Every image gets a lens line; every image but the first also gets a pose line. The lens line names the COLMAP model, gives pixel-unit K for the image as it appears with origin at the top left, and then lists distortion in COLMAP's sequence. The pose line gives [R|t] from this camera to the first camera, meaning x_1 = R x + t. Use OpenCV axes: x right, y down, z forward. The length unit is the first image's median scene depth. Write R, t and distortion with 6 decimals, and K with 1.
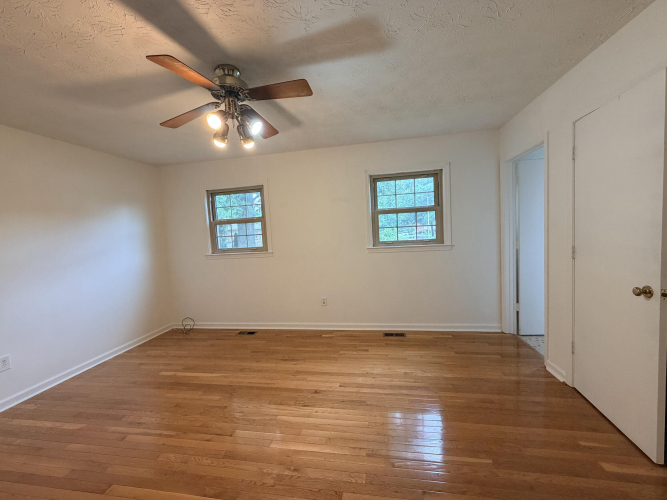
lens RADIAL K [[266.6, 0, 333.5], [0, 266.6, 250.0], [0, 0, 1]] dist [-0.001101, 0.000363]
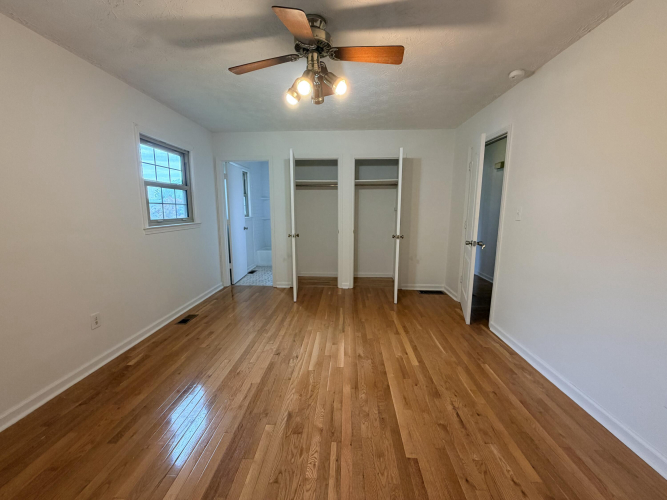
lens RADIAL K [[266.6, 0, 333.5], [0, 266.6, 250.0], [0, 0, 1]] dist [-0.001101, 0.000363]
pose [[-0.131566, -0.097101, 0.986540, -0.732353], [0.077377, 0.991149, 0.107873, 0.015957], [-0.988283, 0.090528, -0.122889, 0.579929]]
